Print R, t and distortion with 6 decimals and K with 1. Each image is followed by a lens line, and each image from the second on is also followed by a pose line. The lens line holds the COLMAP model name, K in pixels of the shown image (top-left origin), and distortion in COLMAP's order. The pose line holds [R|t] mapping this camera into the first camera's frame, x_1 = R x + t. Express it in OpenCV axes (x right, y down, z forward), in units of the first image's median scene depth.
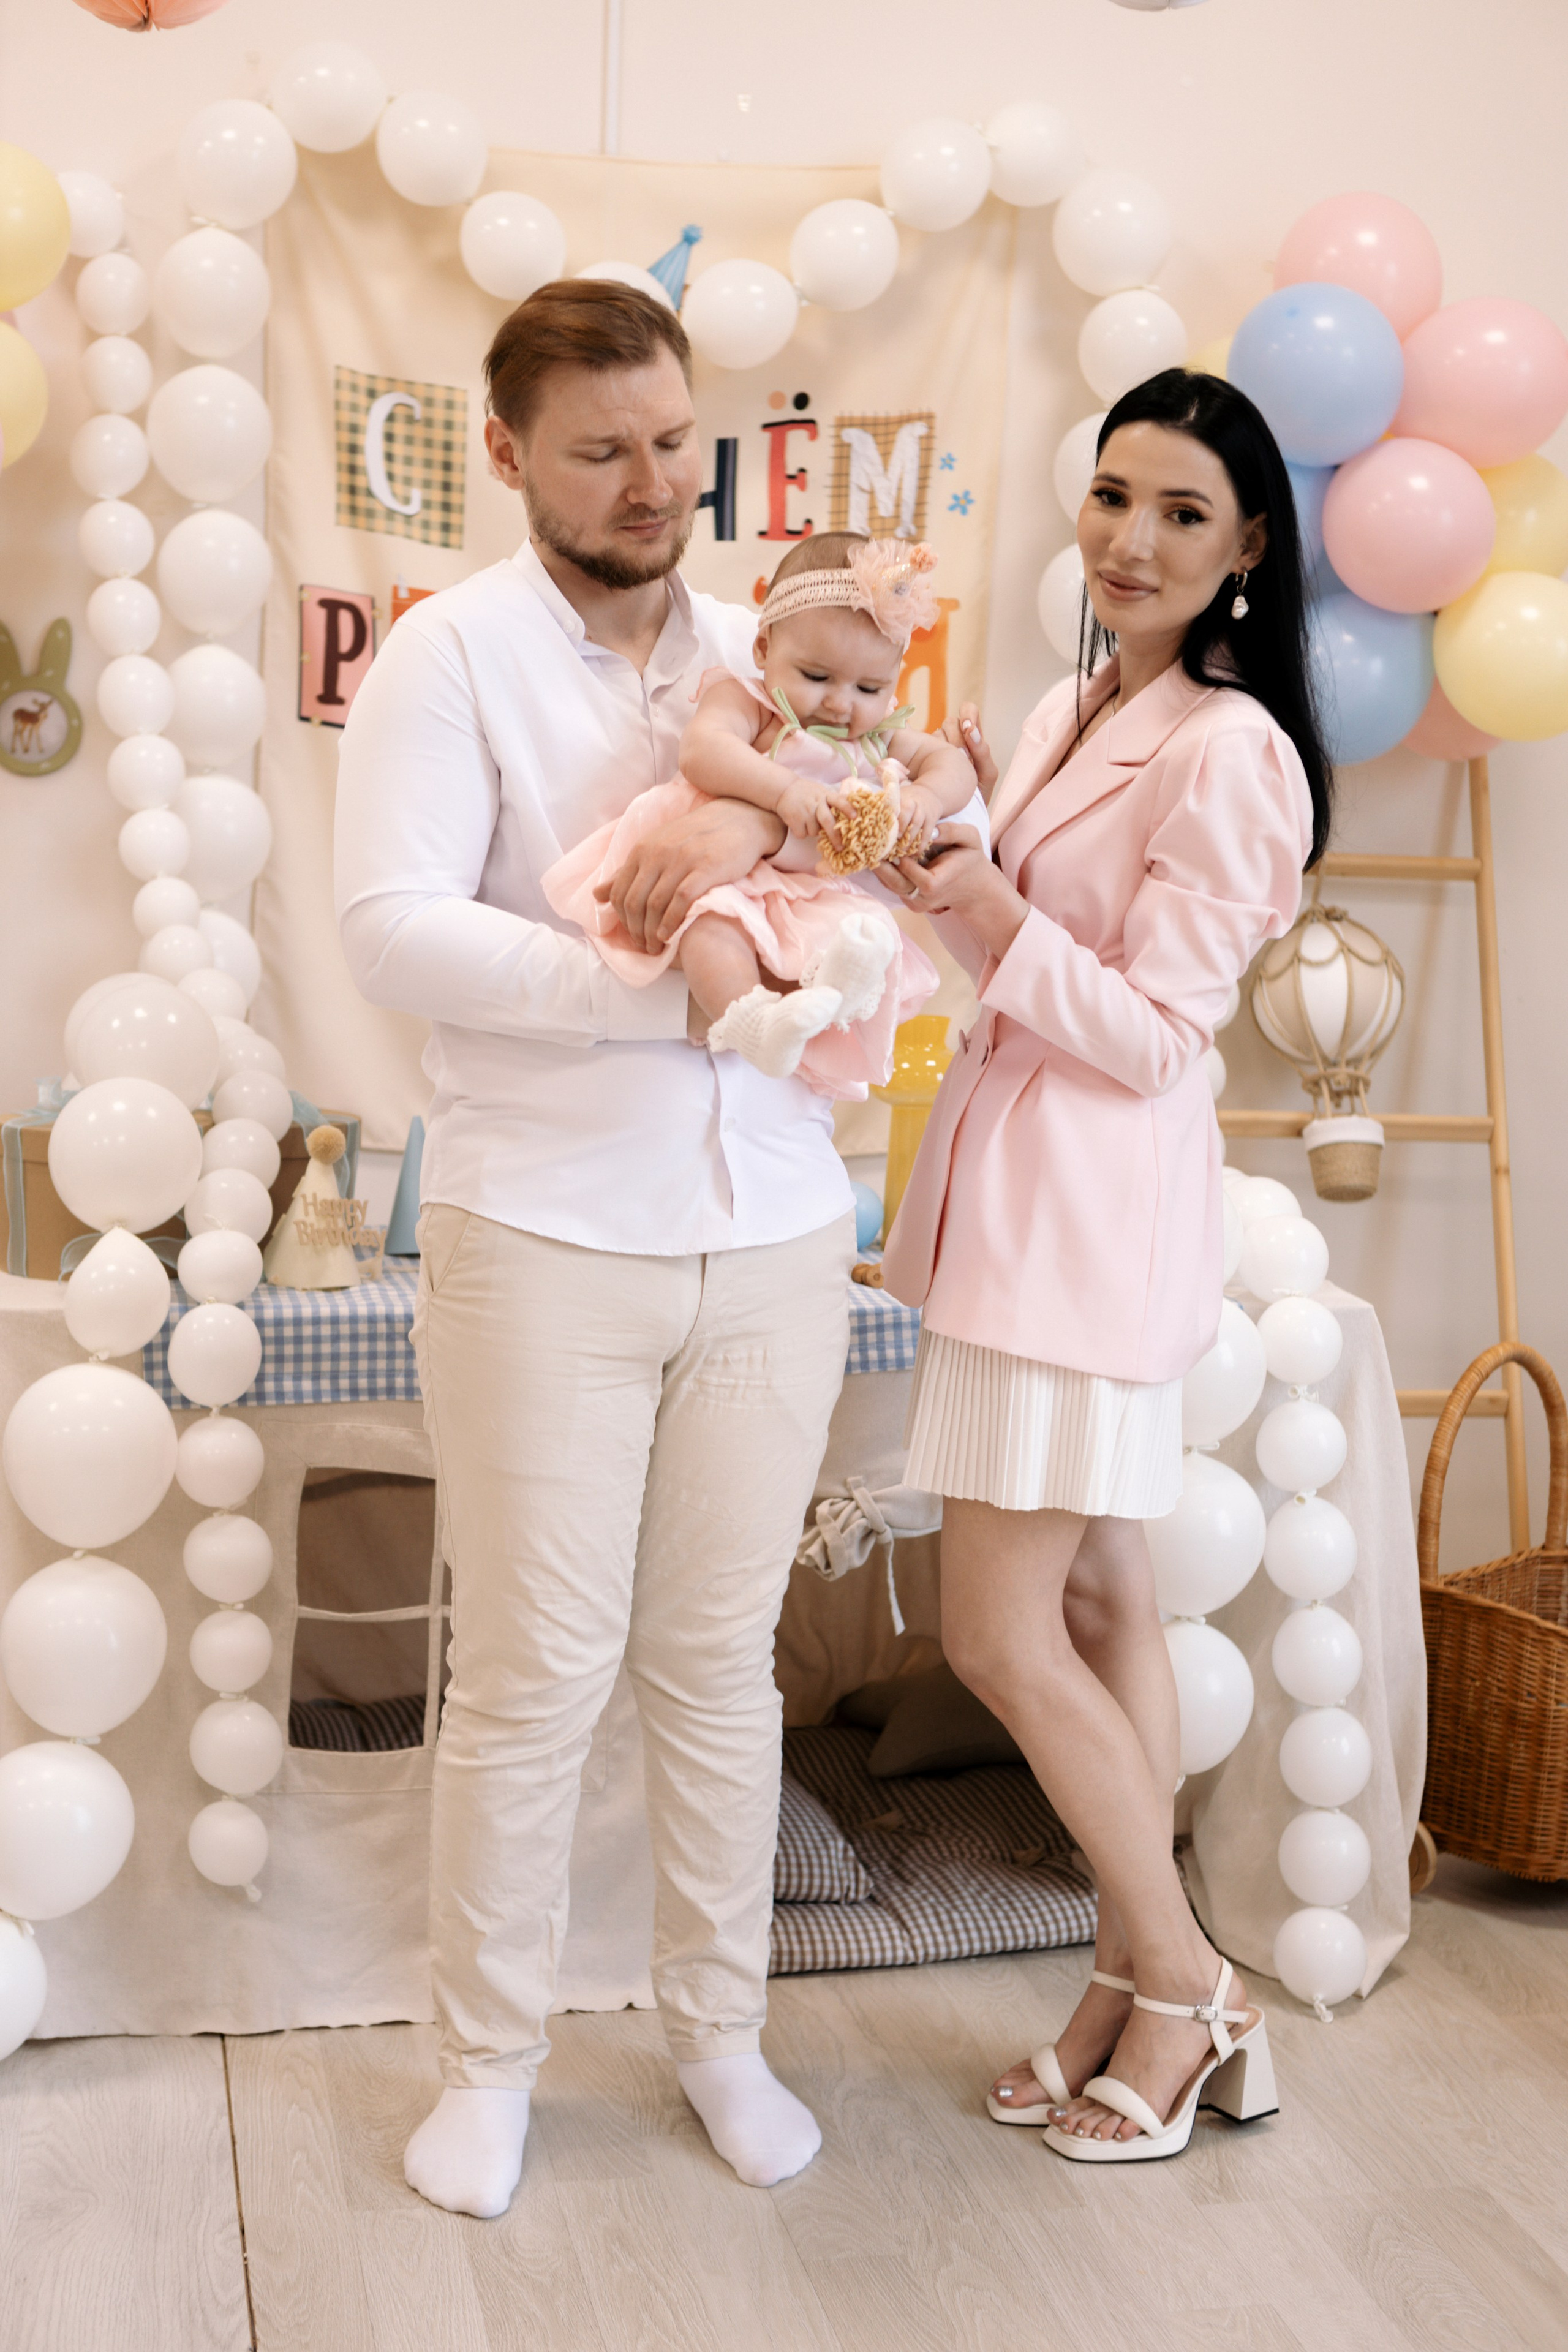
lens RADIAL K [[3292.1, 0, 779.2], [0, 3292.1, 1143.7], [0, 0, 1]] dist [-0.006804, -0.015359]
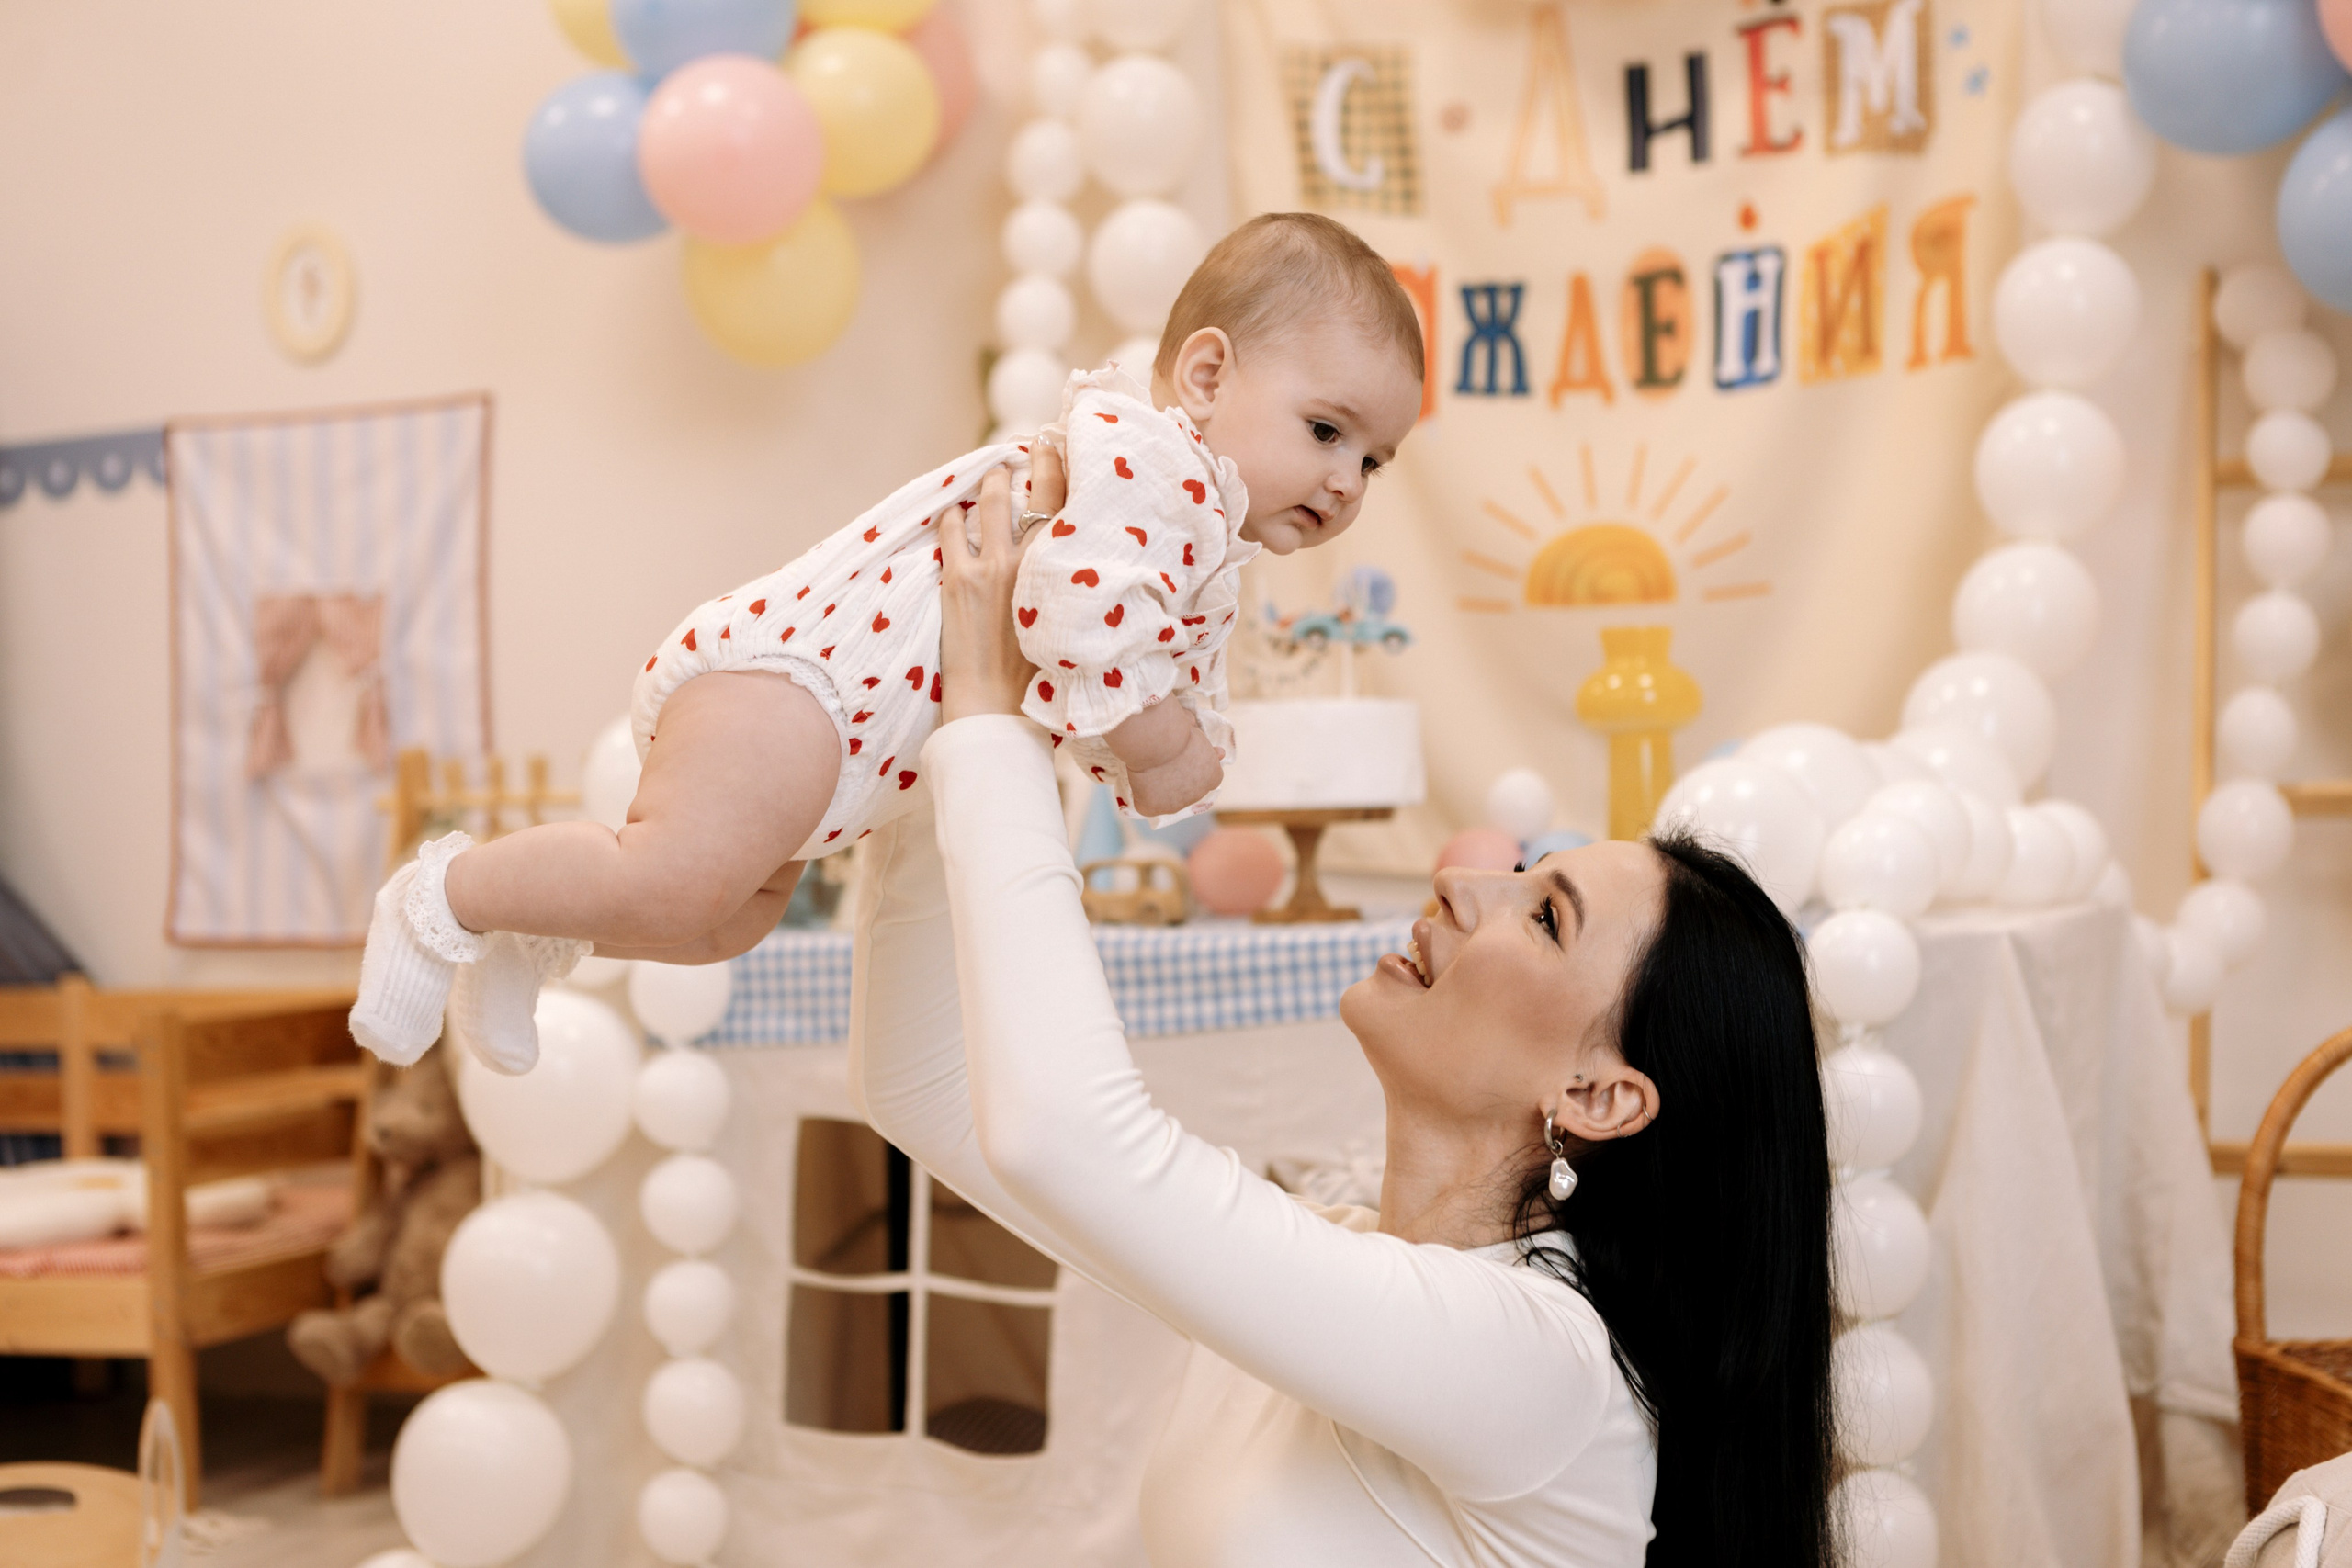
lens RADIAL K [[3248.5, 0, 1176.0], [0, 3248.5, 784.0], [0, 0, 1]] dist [-0.012310, 0.004377]
pose [[0.817286, -0.048763, -0.574165, 0.365391], [-0.019262, 0.993544, -0.111799, 0.081776], [0.575910, 0.102431, 0.811071, 0.238826]]
